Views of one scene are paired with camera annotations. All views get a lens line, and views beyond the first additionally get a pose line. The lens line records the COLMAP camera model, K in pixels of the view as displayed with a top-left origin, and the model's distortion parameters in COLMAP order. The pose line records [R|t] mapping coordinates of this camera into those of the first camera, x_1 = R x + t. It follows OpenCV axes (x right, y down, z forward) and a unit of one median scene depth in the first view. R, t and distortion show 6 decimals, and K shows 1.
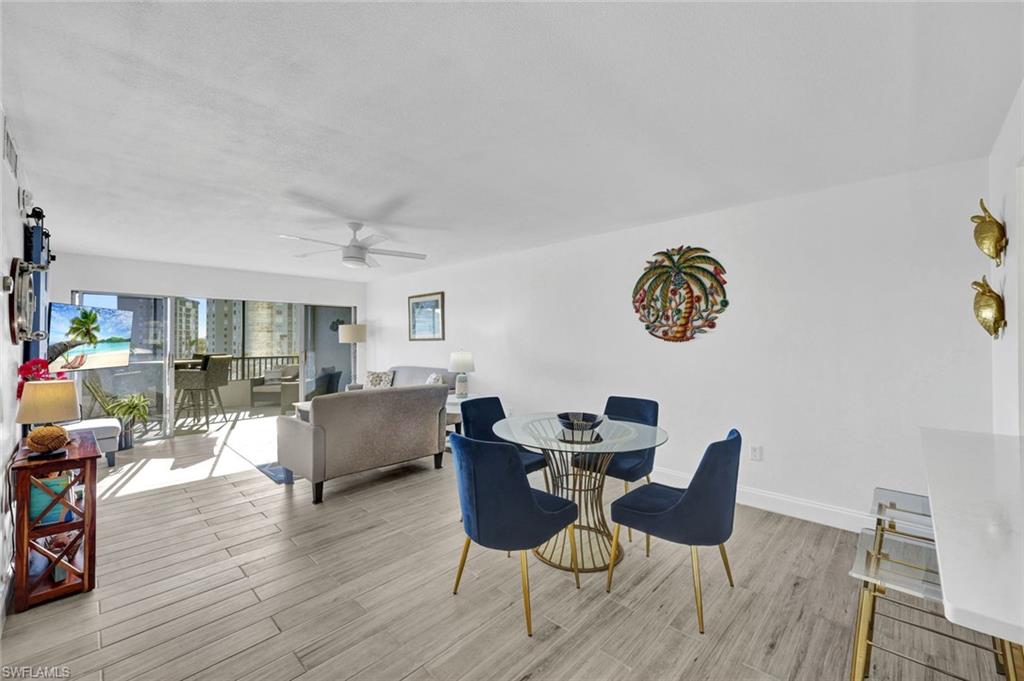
lens RADIAL K [[411.1, 0, 506.8], [0, 411.1, 335.6], [0, 0, 1]] dist [0.000007, 0.000632]
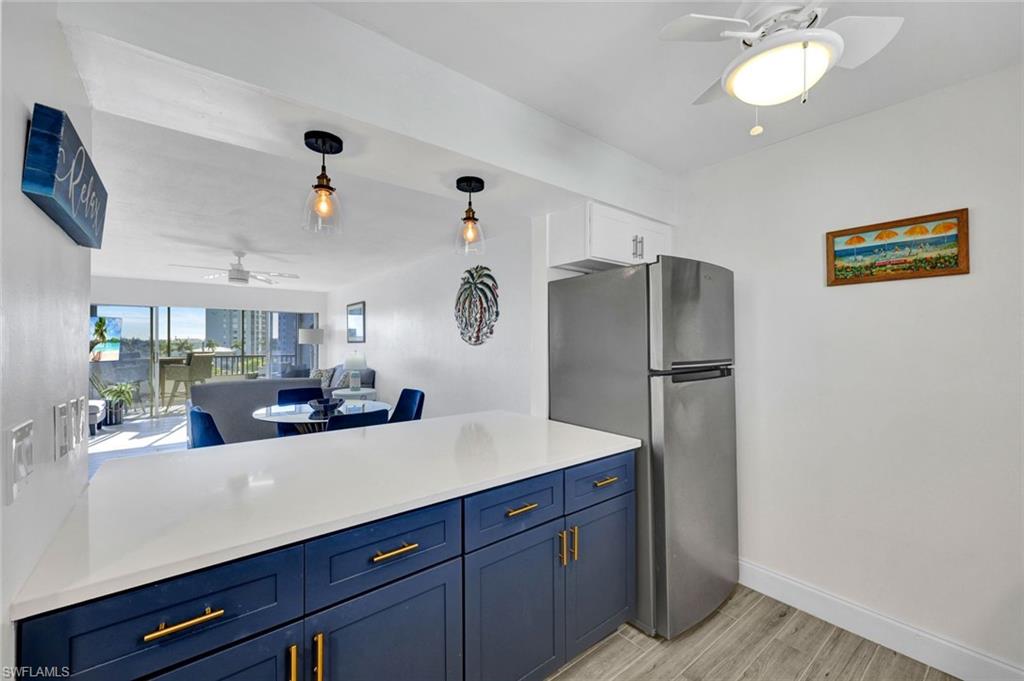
lens RADIAL K [[411.1, 0, 508.8], [0, 411.1, 341.8], [0, 0, 1]] dist [0.000007, 0.000632]
pose [[0.991966, 0.008669, -0.126208, 0.462560], [-0.007555, 0.999928, 0.009298, -0.005306], [0.126279, -0.008270, 0.991960, -0.122180]]
